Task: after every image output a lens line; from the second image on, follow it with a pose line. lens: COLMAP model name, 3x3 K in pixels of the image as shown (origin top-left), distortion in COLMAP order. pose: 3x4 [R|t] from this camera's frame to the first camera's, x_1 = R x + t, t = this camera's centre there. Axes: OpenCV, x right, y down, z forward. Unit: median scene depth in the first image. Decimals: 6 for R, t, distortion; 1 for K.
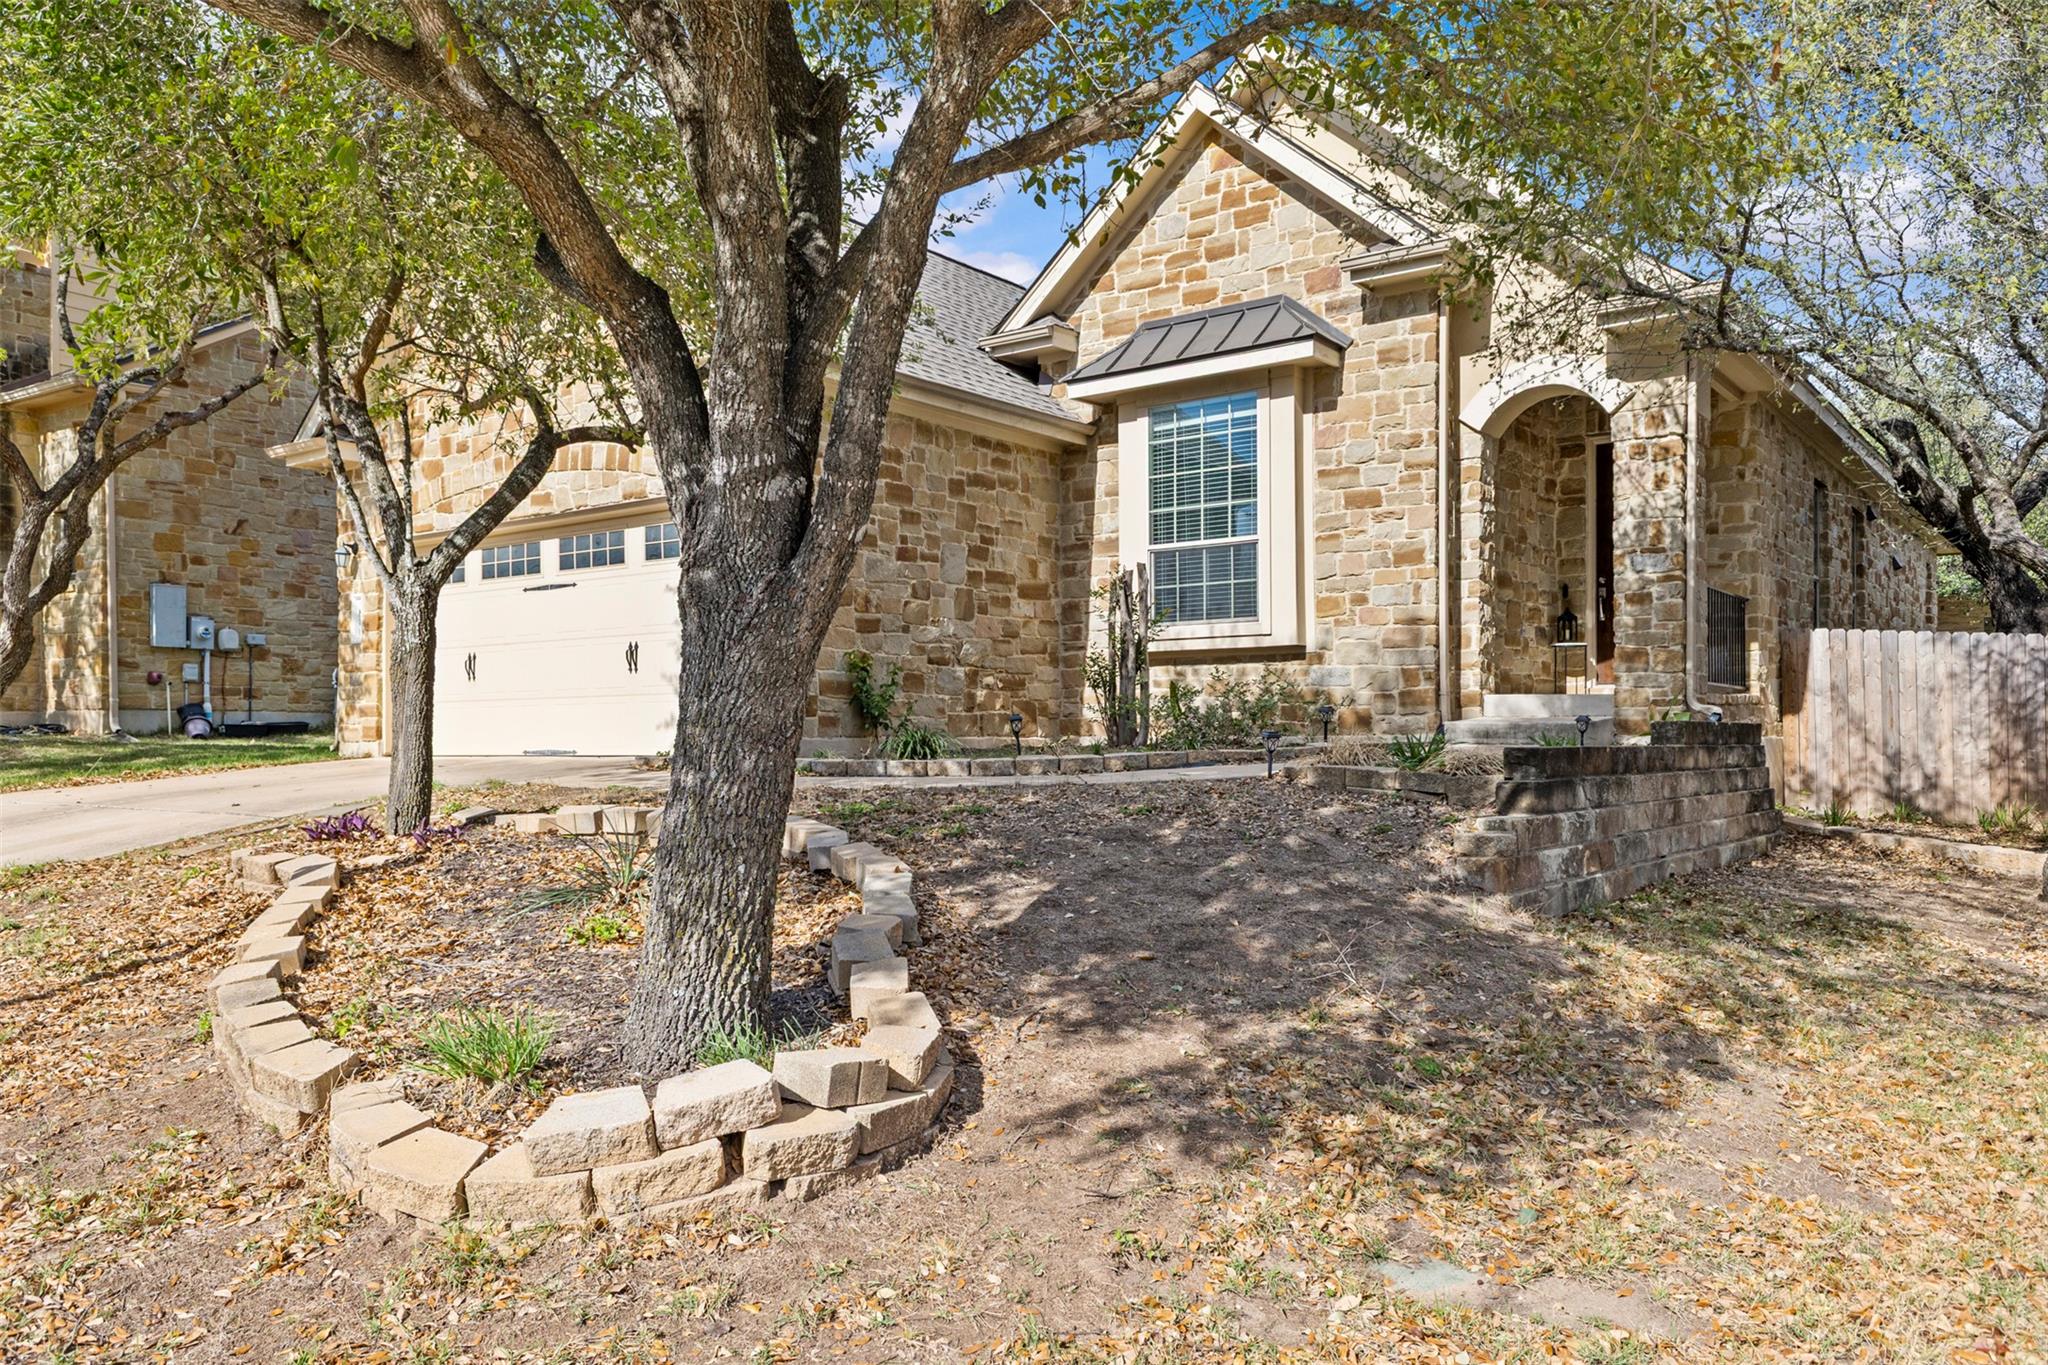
lens RADIAL K [[1503.6, 0, 1022.7], [0, 1503.6, 702.1], [0, 0, 1]] dist [0.042670, 0.000388]
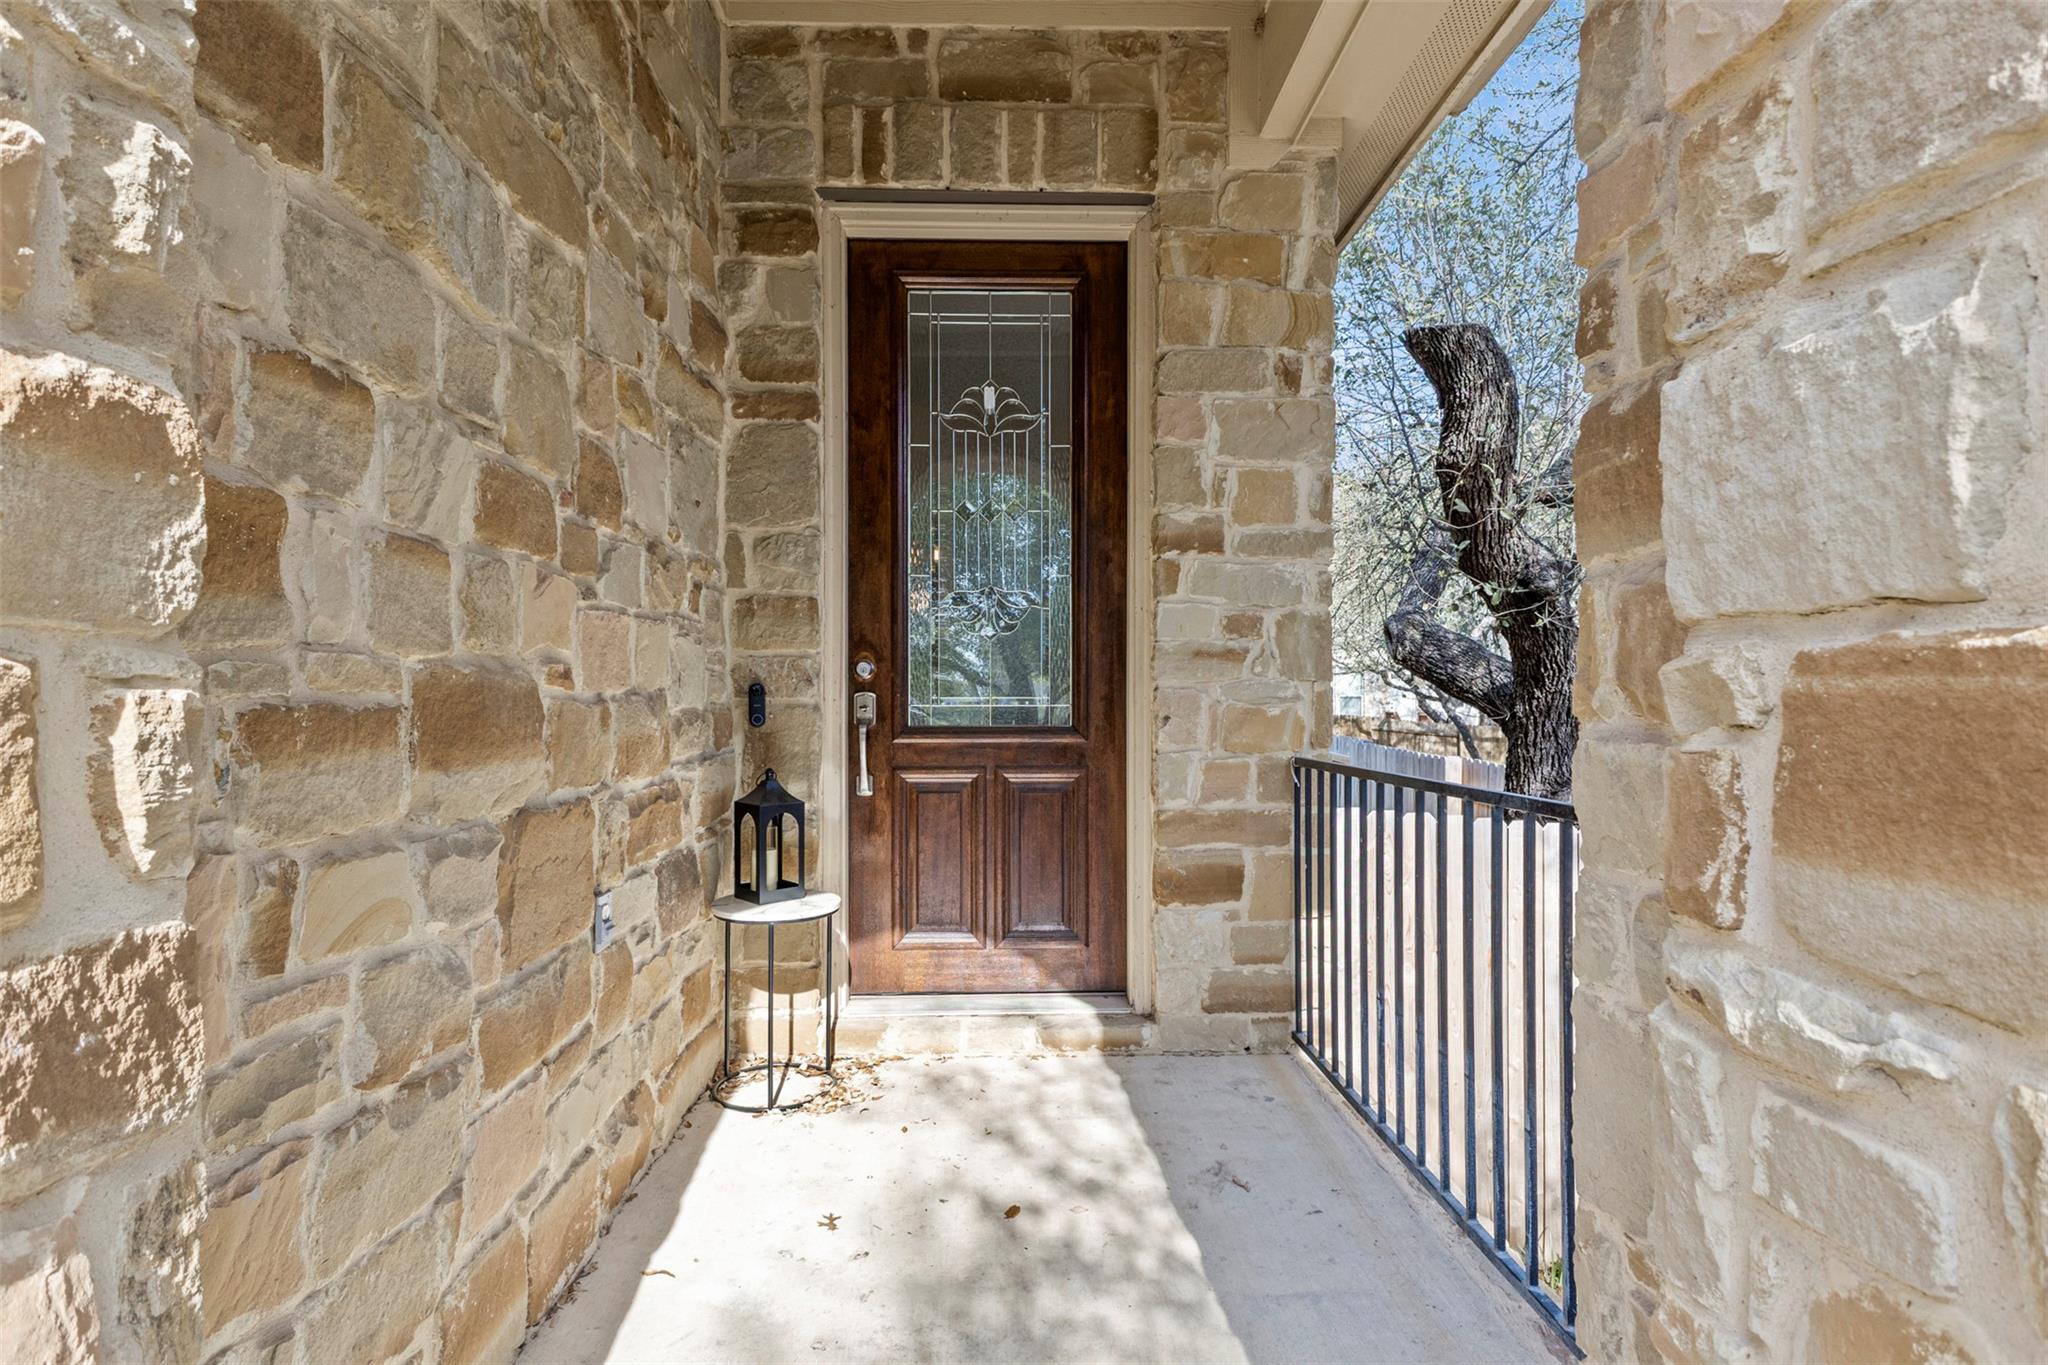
lens RADIAL K [[1068.2, 0, 1027.1], [0, 1068.2, 692.7], [0, 0, 1]] dist [0.007237, -0.000483]
pose [[0.771282, -0.002950, 0.636487, 0.253366], [-0.009939, 0.999812, 0.016678, -0.075608], [-0.636416, -0.019190, 0.771107, 0.764200]]
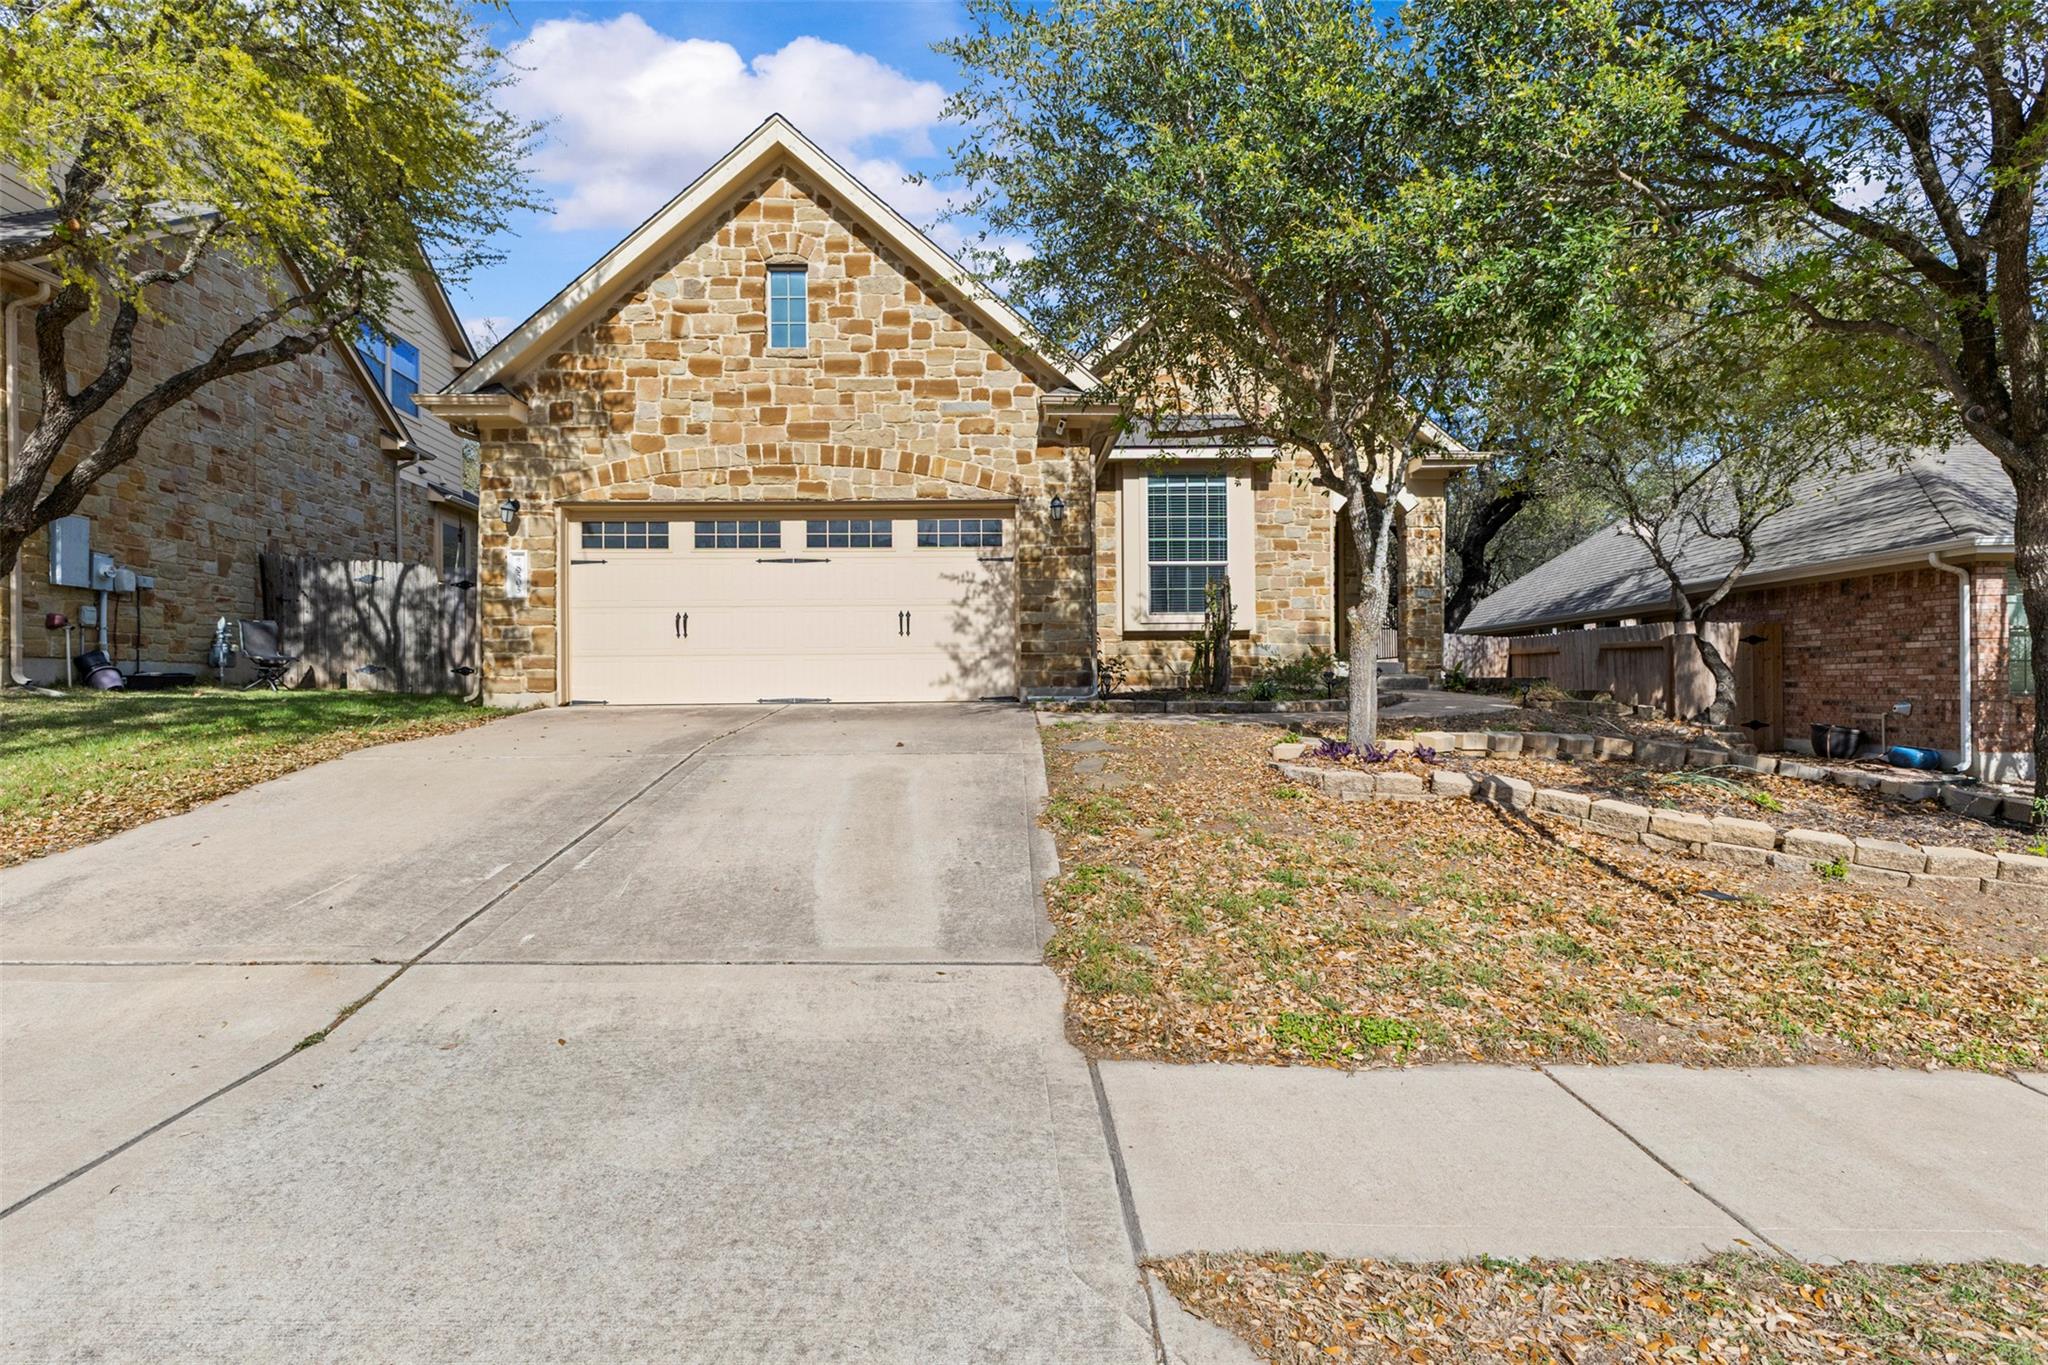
lens RADIAL K [[1068.2, 0, 1032.3], [0, 1068.2, 695.0], [0, 0, 1]] dist [0.007237, -0.000483]
pose [[0.777254, -0.005185, 0.629166, -0.722850], [-0.011052, 0.999699, 0.021892, 0.009184], [-0.629090, -0.023969, 0.776963, 0.237610]]
